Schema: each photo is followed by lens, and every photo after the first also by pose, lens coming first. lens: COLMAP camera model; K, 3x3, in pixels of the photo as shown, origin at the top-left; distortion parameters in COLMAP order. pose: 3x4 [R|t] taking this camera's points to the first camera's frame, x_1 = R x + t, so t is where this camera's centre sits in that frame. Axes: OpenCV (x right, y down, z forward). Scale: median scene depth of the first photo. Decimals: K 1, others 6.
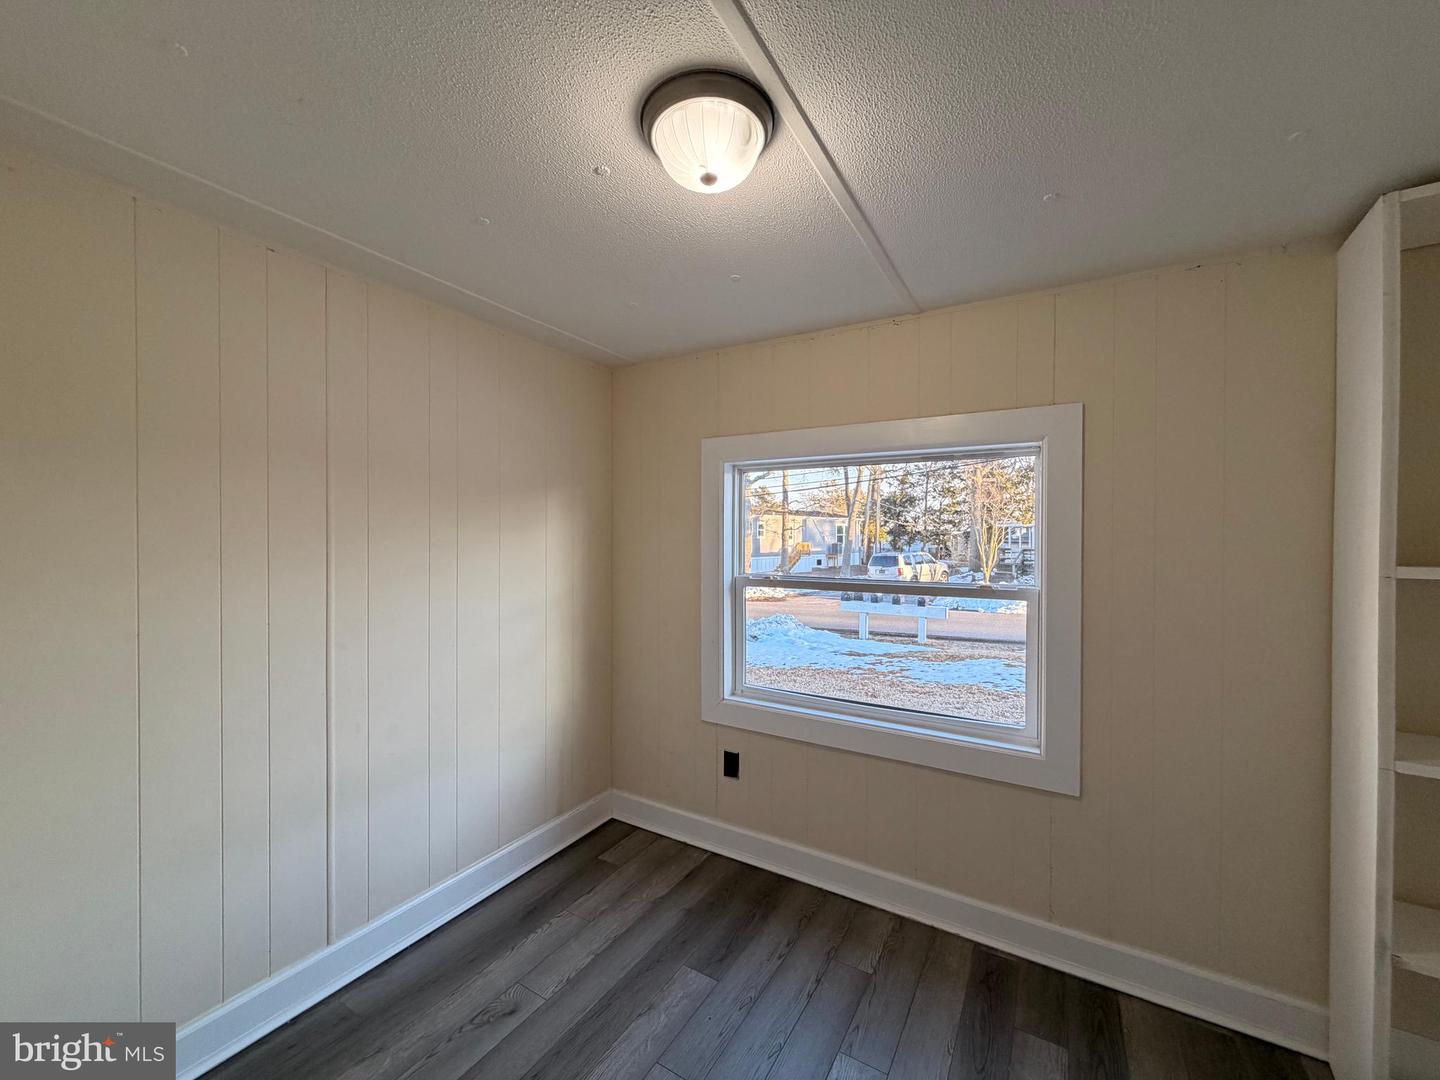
lens RADIAL K [[571.7, 0, 714.6], [0, 571.7, 537.9], [0, 0, 1]] dist [-0.001010, 0.000200]
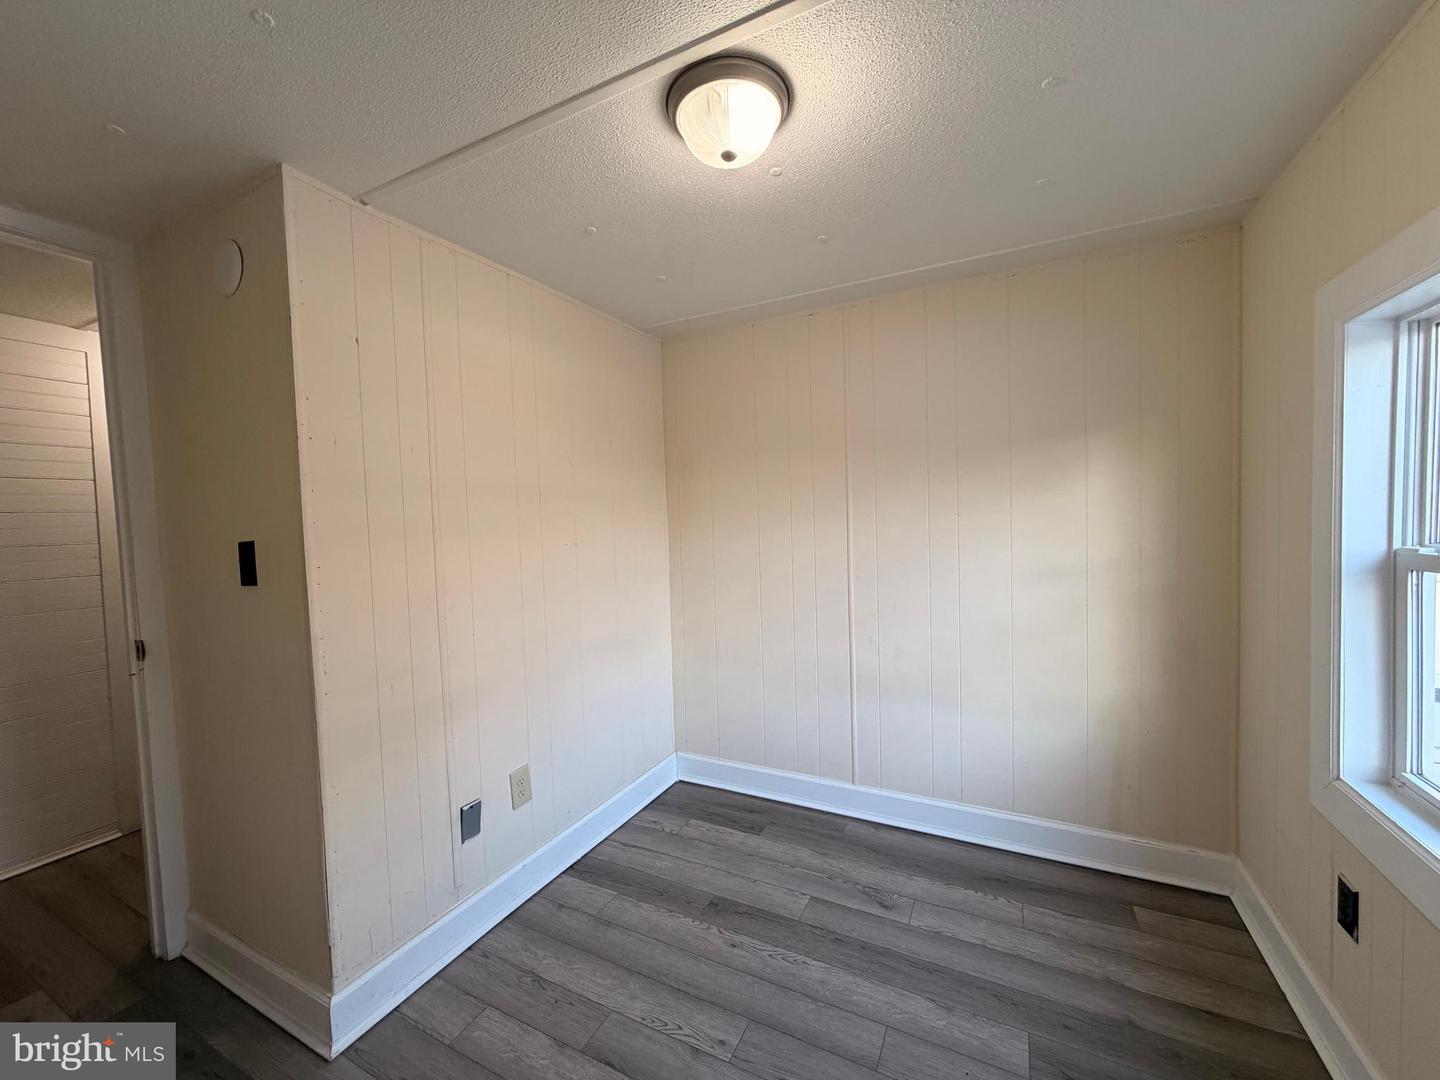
lens RADIAL K [[571.7, 0, 724.1], [0, 571.7, 544.5], [0, 0, 1]] dist [-0.001010, 0.000200]
pose [[0.079090, 0.039157, -0.996098, 0.603163], [0.023133, 0.998887, 0.041103, 0.039546], [0.996599, -0.026293, 0.078096, 0.497448]]
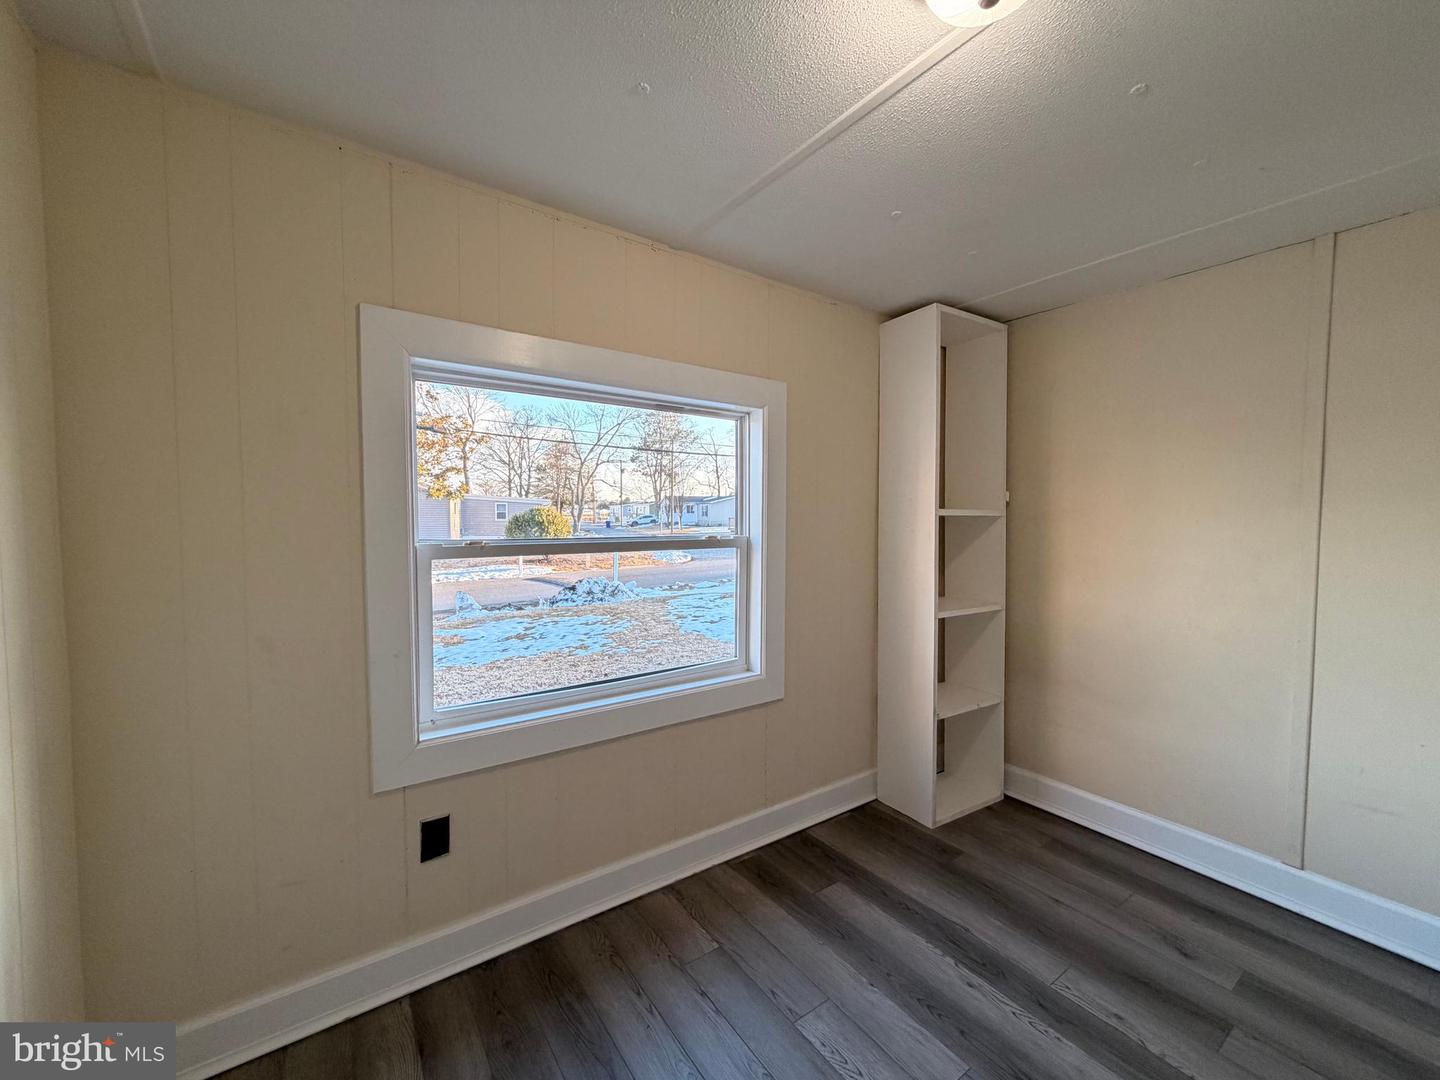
lens RADIAL K [[571.7, 0, 710.0], [0, 571.7, 541.1], [0, 0, 1]] dist [-0.001010, 0.000200]
pose [[0.406713, -0.038887, 0.912728, -0.508317], [-0.000529, 0.999083, 0.042802, 0.047022], [-0.913556, -0.017891, 0.406319, 0.573478]]
